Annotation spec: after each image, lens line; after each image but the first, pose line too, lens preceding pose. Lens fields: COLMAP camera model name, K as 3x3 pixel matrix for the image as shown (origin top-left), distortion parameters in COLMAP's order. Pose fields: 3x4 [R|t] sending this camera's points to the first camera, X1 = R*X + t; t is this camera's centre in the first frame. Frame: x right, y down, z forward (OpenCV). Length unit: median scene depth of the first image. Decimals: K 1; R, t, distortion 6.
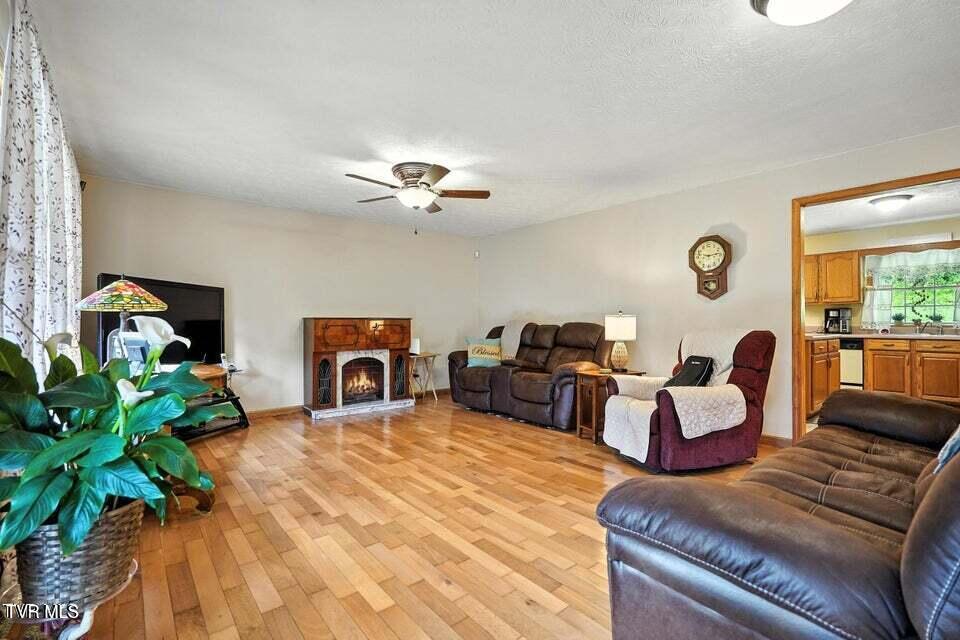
lens RADIAL K [[428.7, 0, 479.2], [0, 428.7, 323.2], [0, 0, 1]] dist [0.000032, 0.000185]
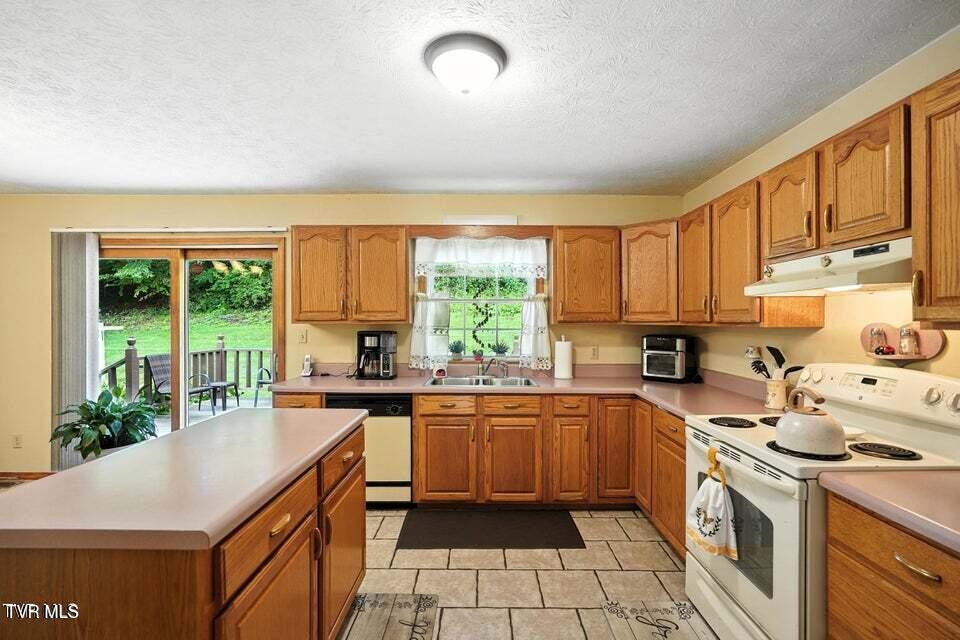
lens RADIAL K [[428.7, 0, 479.9], [0, 428.7, 319.8], [0, 0, 1]] dist [0.000032, 0.000185]
pose [[0.638283, 0.001042, 0.769801, 0.534780], [-0.003576, 0.999992, 0.001611, -0.053627], [-0.769794, -0.003781, 0.638281, 0.590732]]
